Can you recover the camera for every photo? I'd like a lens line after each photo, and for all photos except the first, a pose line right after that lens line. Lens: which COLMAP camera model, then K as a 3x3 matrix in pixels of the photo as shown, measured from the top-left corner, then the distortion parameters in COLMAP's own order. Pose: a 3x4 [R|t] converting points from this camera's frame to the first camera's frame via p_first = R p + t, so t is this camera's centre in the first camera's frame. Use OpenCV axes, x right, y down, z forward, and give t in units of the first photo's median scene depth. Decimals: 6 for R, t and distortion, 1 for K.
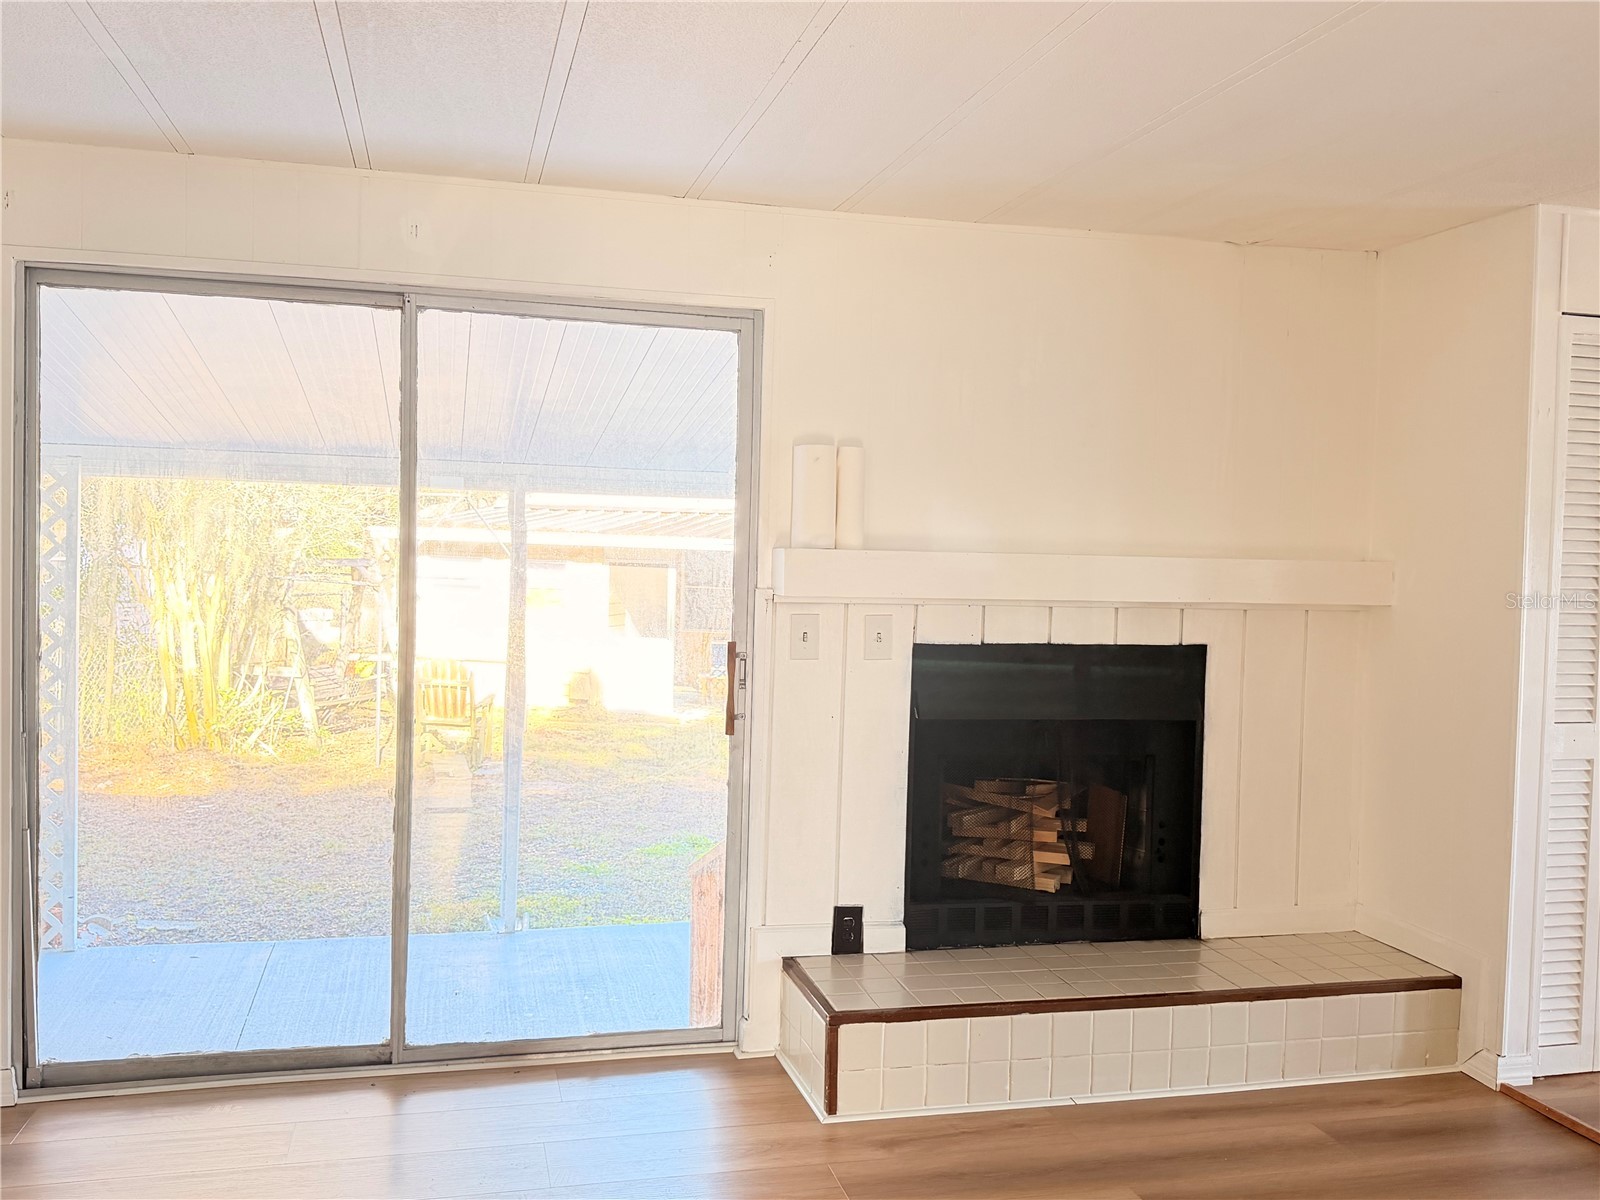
lens RADIAL K [[1380.1, 0, 801.9], [0, 1380.1, 591.8], [0, 0, 1]] dist [0.113067, -0.185391]
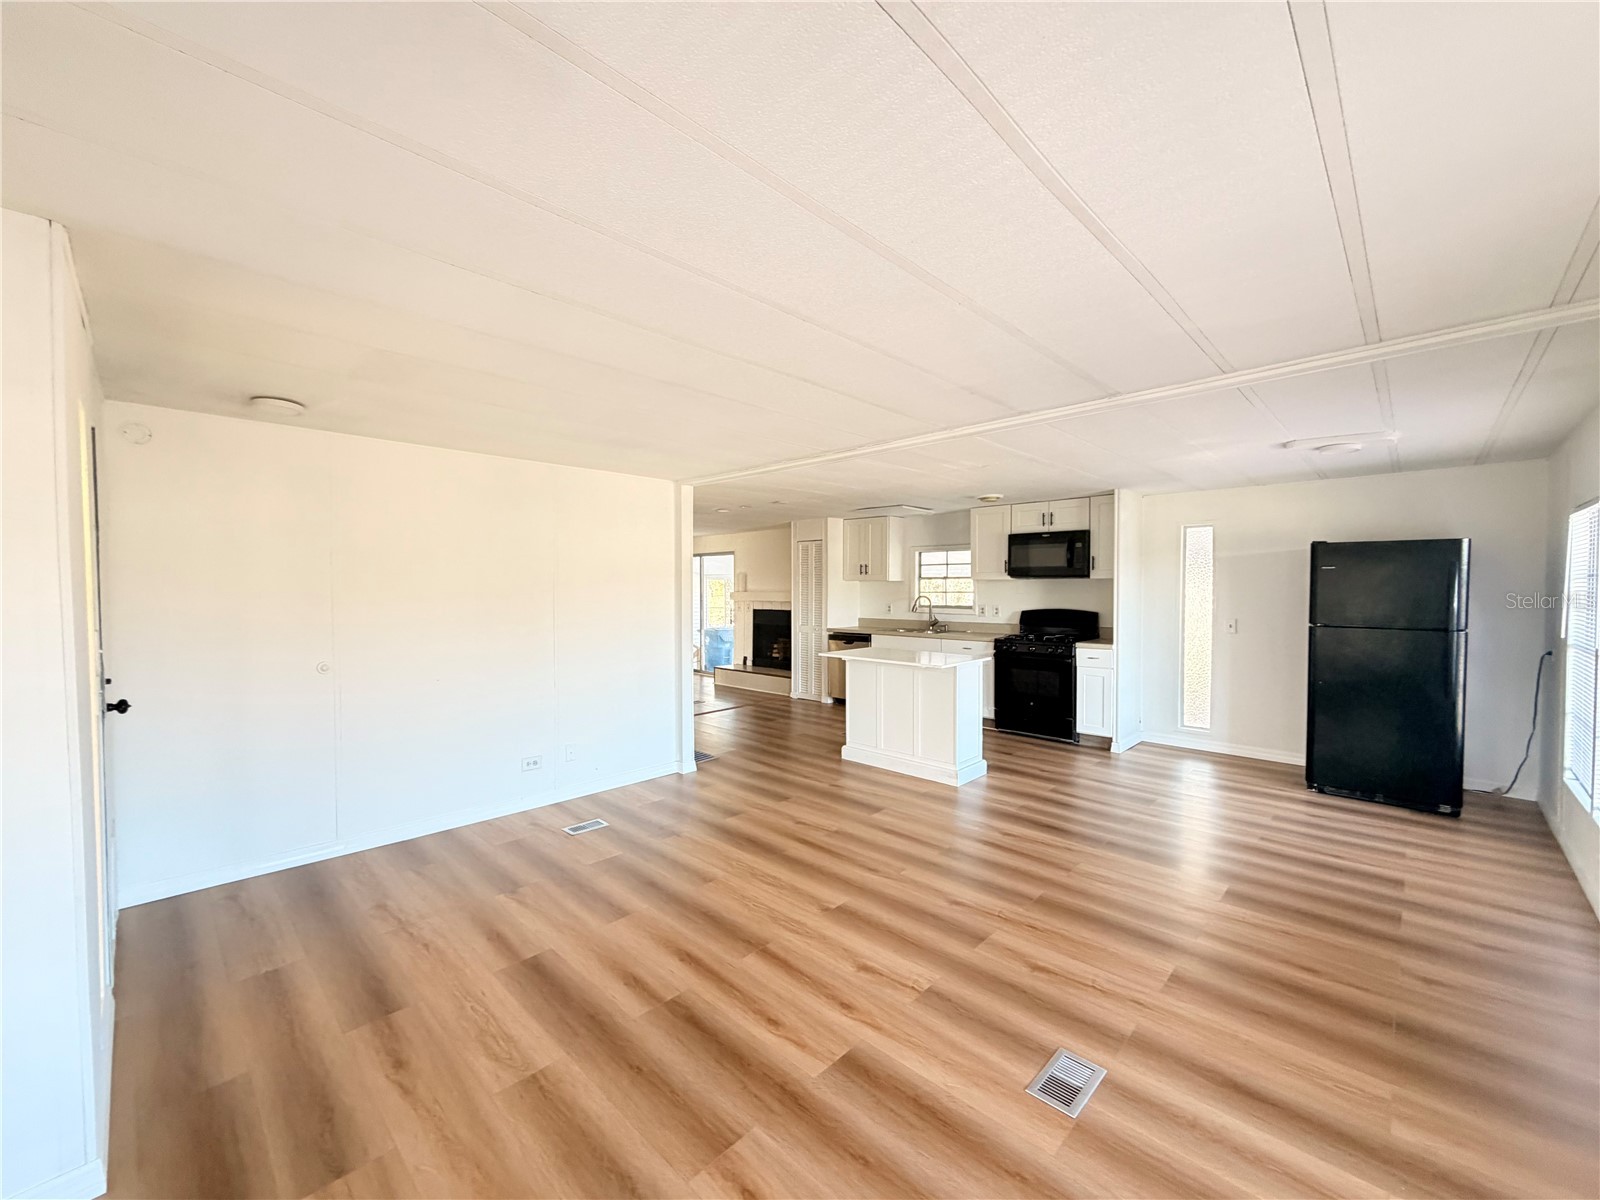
lens RADIAL K [[639.9, 0, 798.9], [0, 639.9, 598.7], [0, 0, 1]] dist [0.000313, 0.000412]
pose [[0.519609, -0.010097, -0.854344, 2.309259], [-0.016199, 0.999634, -0.021666, 0.048092], [0.854250, 0.025097, 0.519256, -0.136087]]
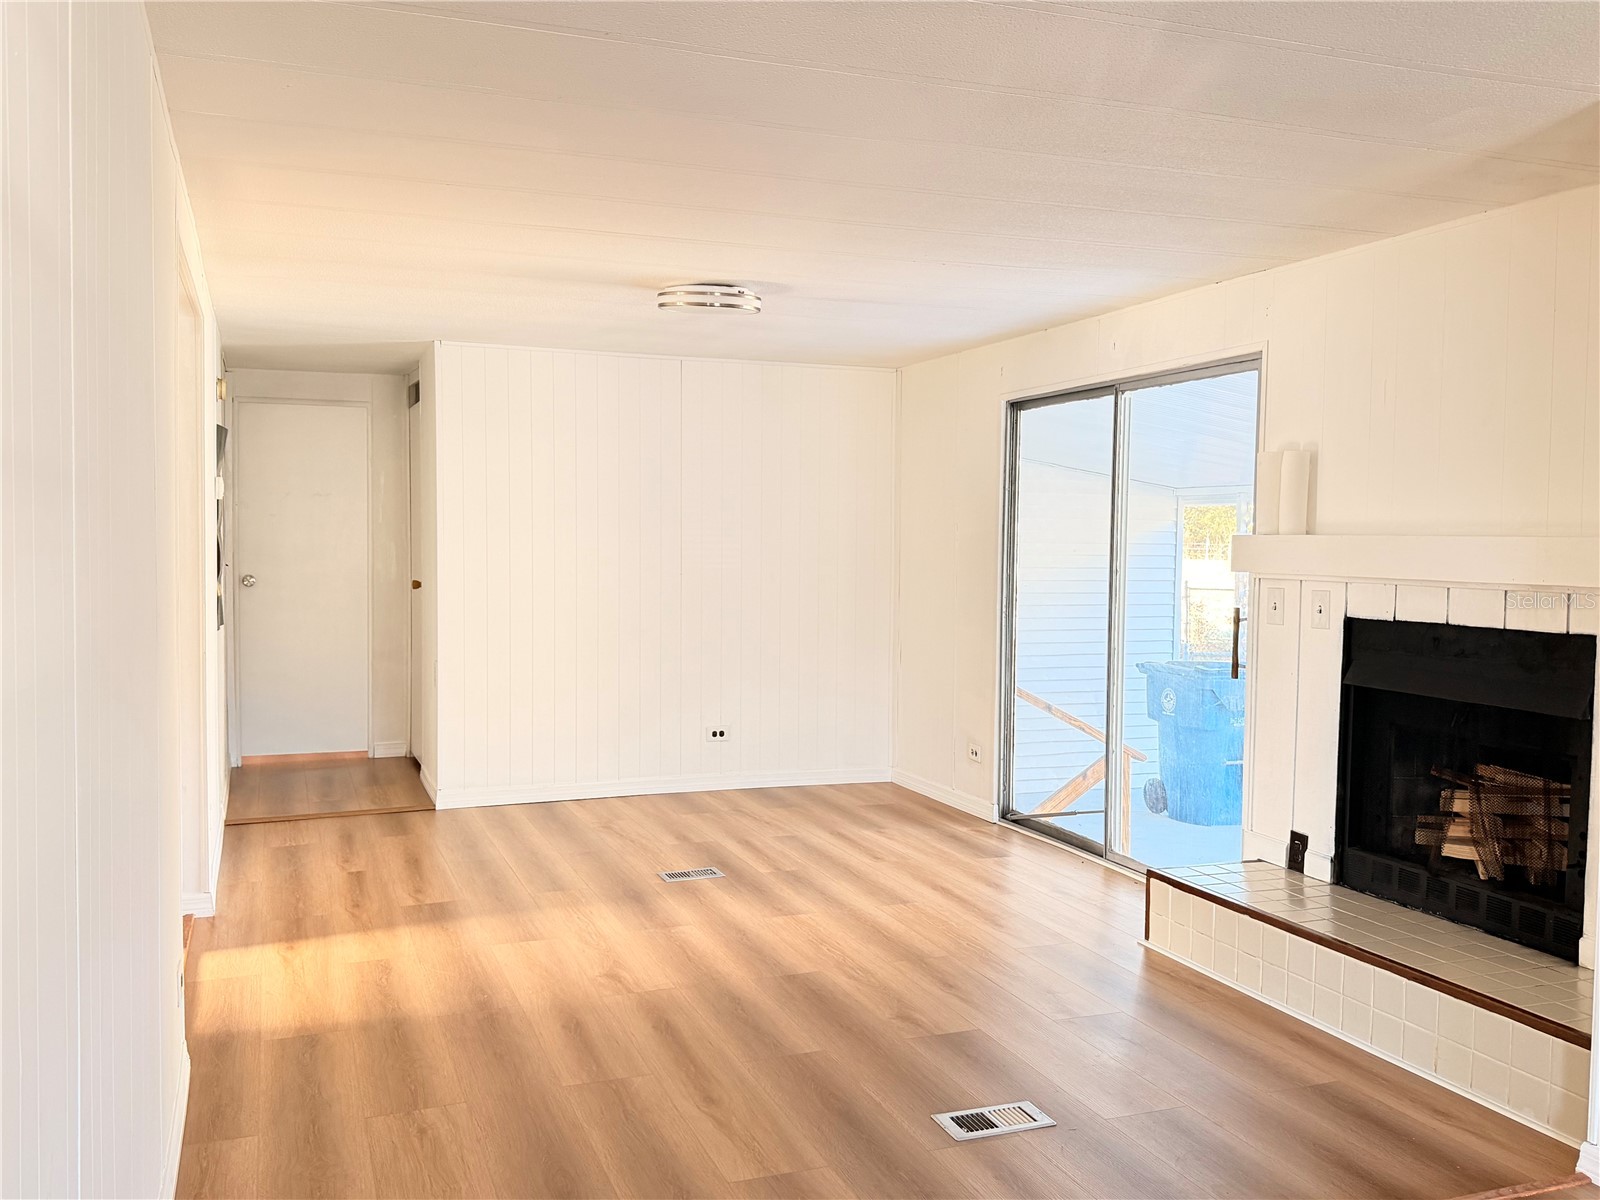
lens RADIAL K [[1380.1, 0, 801.9], [0, 1380.1, 591.8], [0, 0, 1]] dist [0.113067, -0.185391]
pose [[0.115103, 0.015276, -0.993236, 1.188866], [-0.045499, 0.998913, 0.010090, 0.025930], [0.992311, 0.044029, 0.115673, 0.424165]]
